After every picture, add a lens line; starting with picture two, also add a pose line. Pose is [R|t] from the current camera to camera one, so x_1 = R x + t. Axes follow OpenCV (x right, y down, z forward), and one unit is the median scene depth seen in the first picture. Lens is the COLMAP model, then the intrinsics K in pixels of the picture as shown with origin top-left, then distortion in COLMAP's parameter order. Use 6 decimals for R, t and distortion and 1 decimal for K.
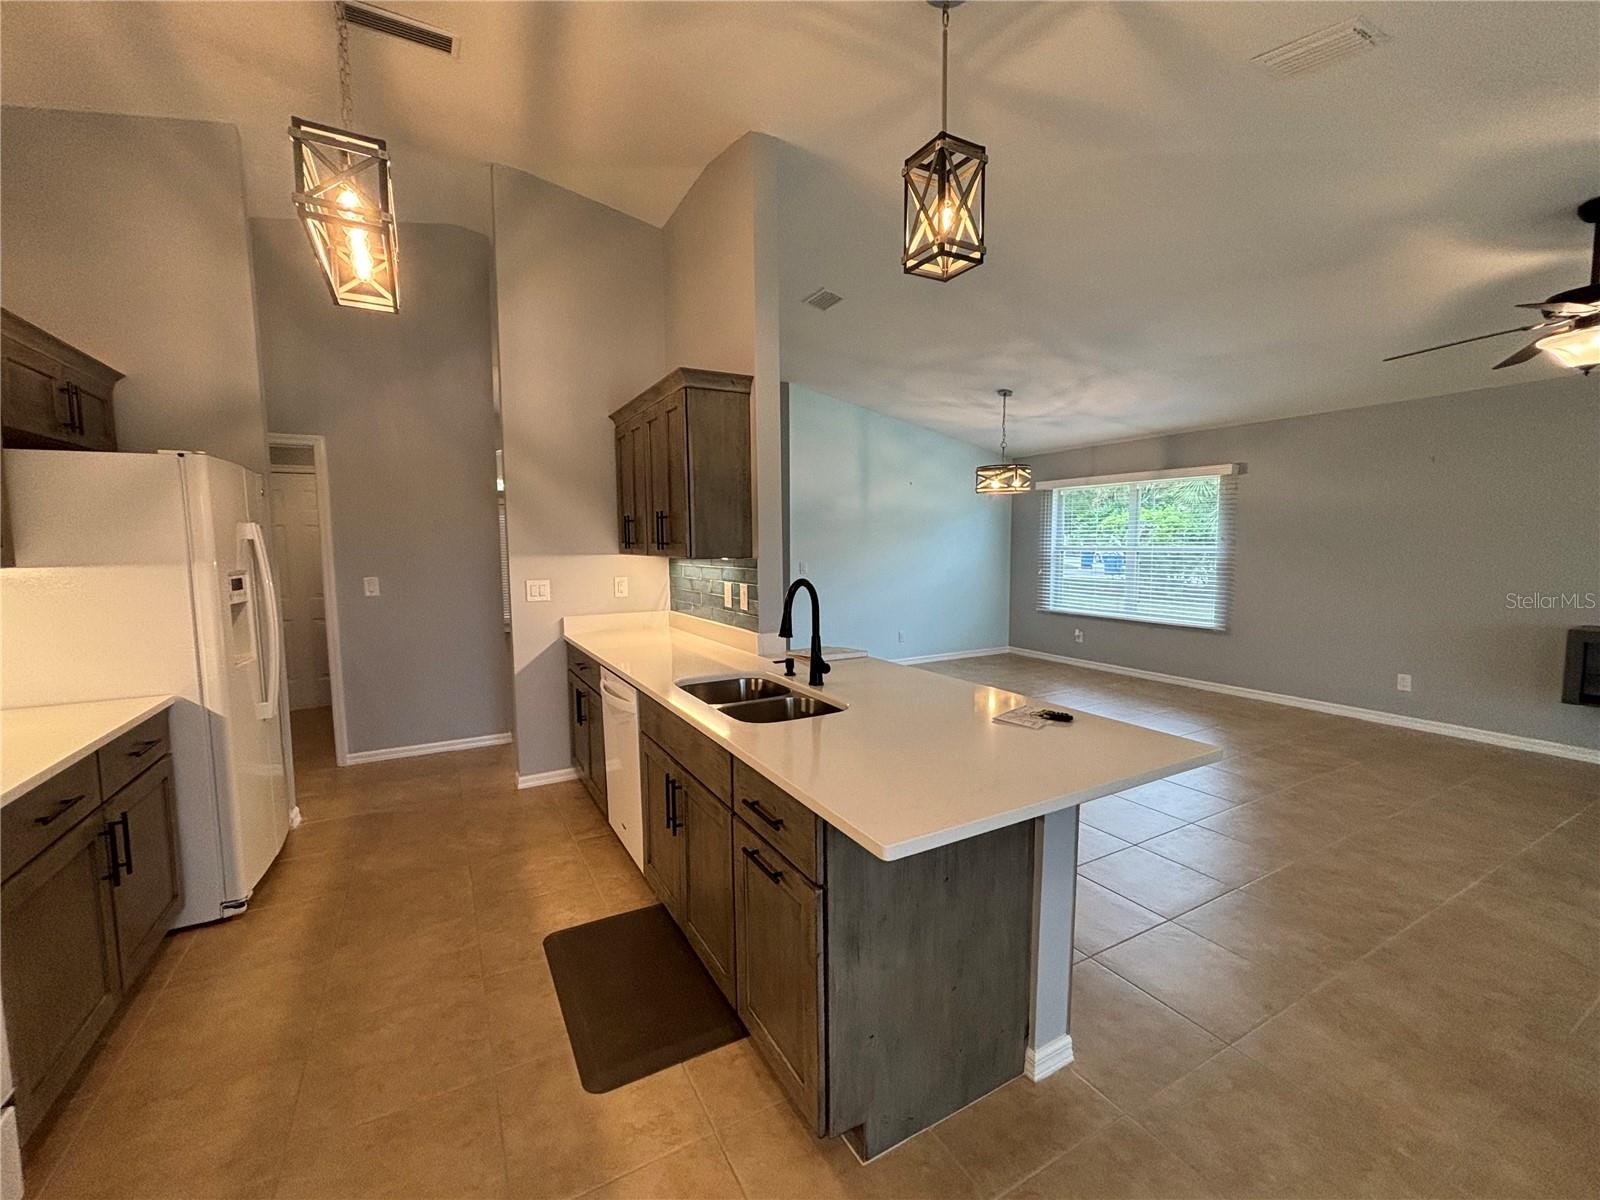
lens RADIAL K [[662.7, 0, 799.9], [0, 662.7, 596.5], [0, 0, 1]] dist [-0.000668, 0.000035]
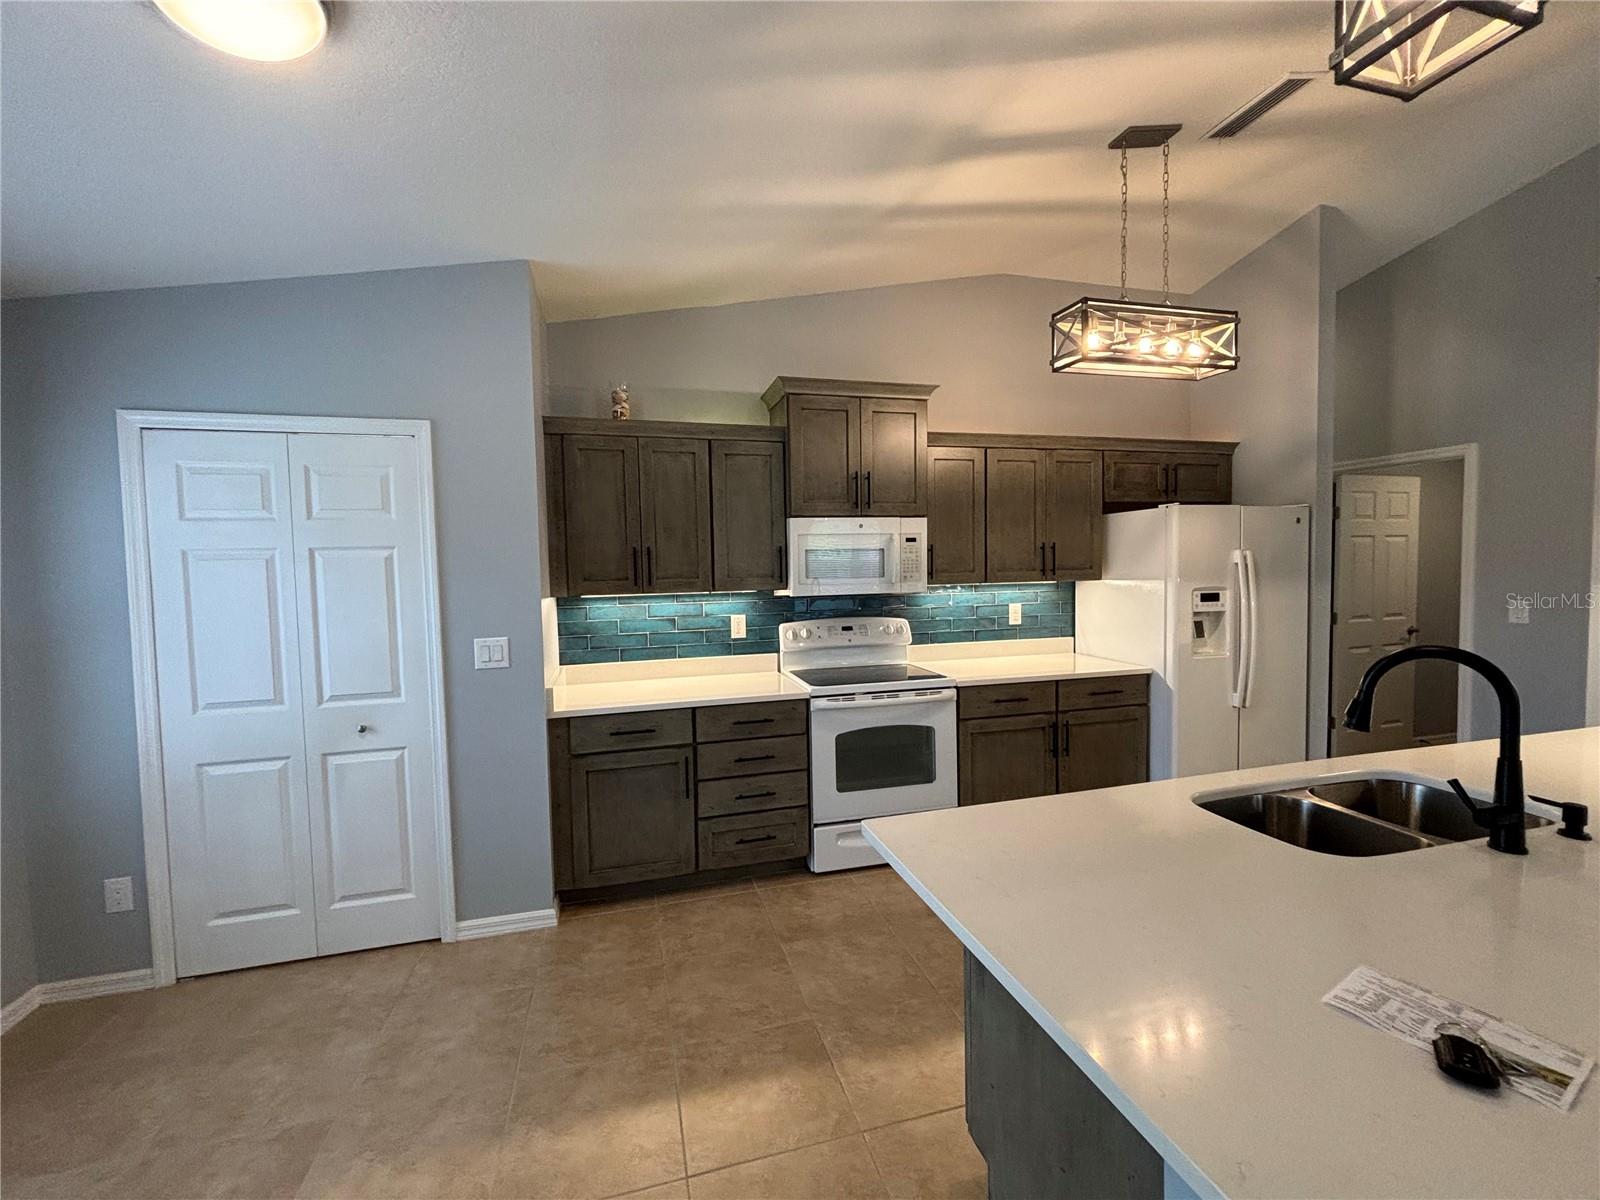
lens RADIAL K [[644.2, 0, 786.6], [0, 644.2, 595.5], [0, 0, 1]] dist [-0.002333, -0.000609]
pose [[-0.250524, 0.056971, -0.966433, 0.437992], [-0.059003, 0.995513, 0.073980, -0.048427], [0.966311, 0.075557, -0.246039, 0.363081]]
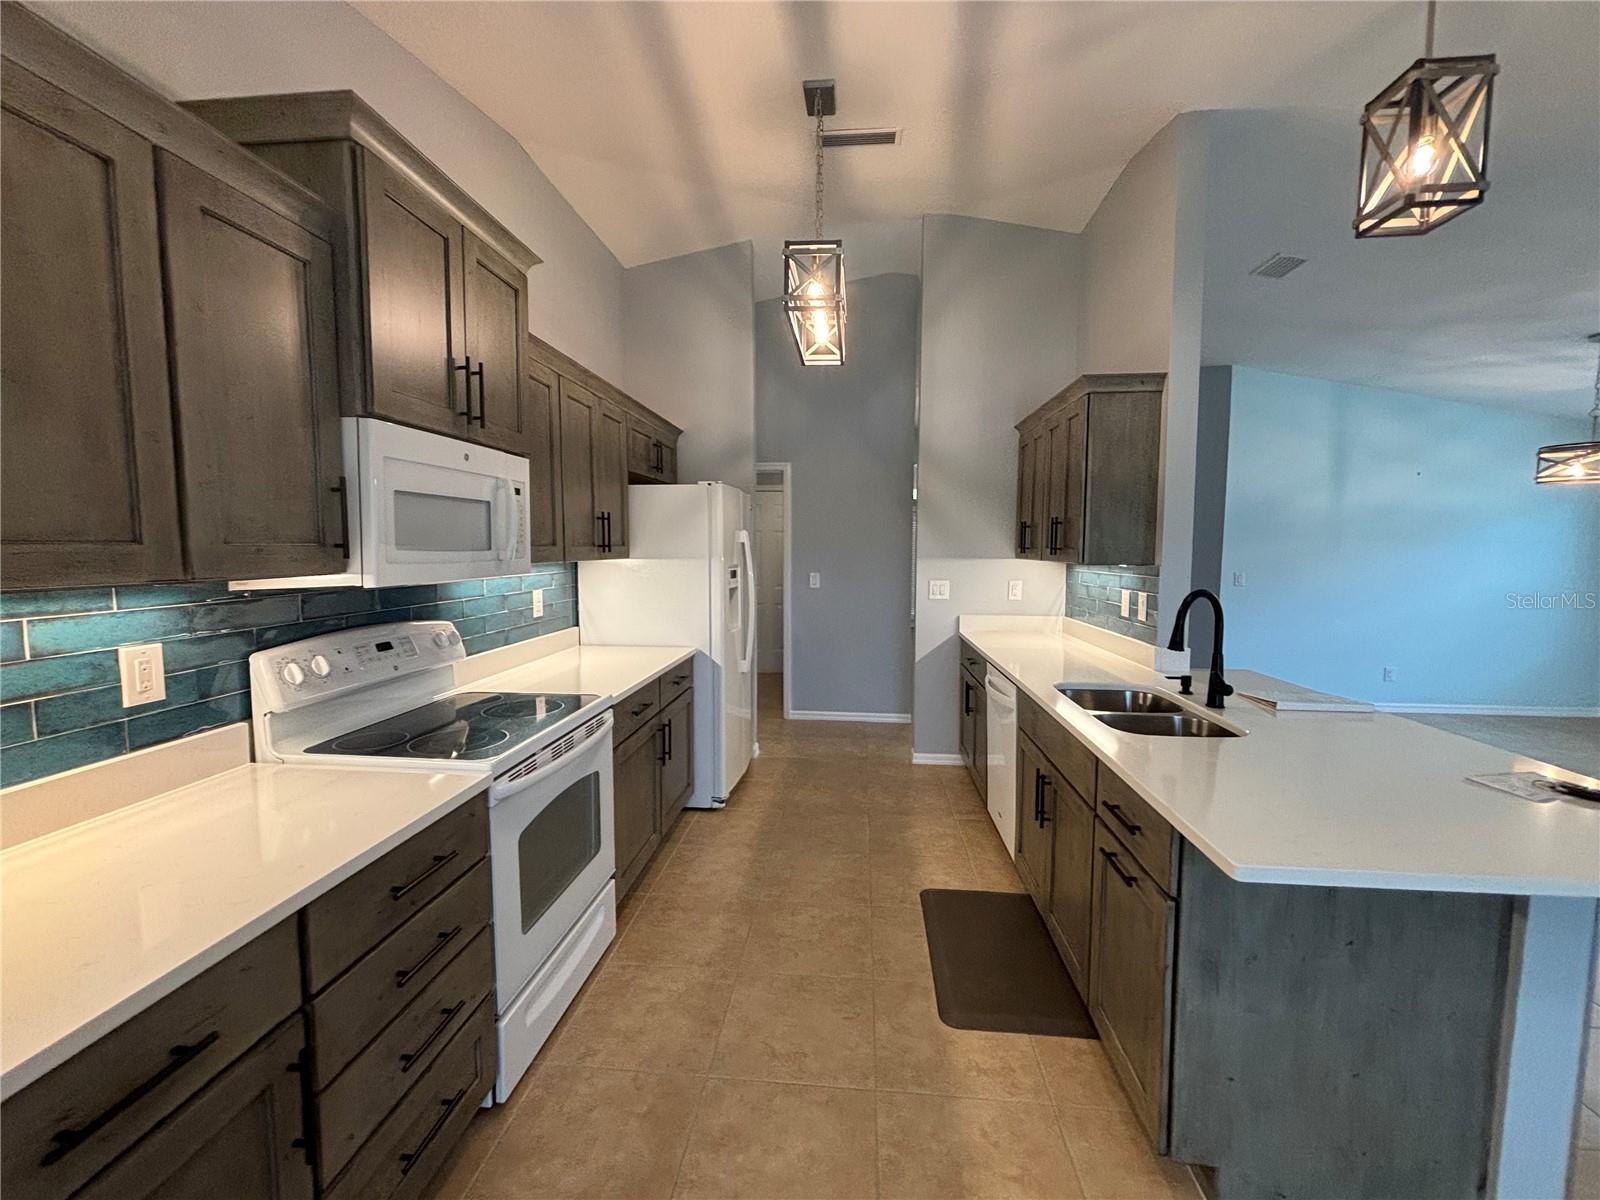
lens RADIAL K [[661.5, 0, 797.1], [0, 661.5, 601.3], [0, 0, 1]] dist [0.000290, 0.000350]
pose [[0.822923, 0.059369, -0.565042, 0.039280], [-0.058719, 0.998087, 0.019351, 0.003141], [0.565110, 0.017255, 0.824835, -0.054646]]
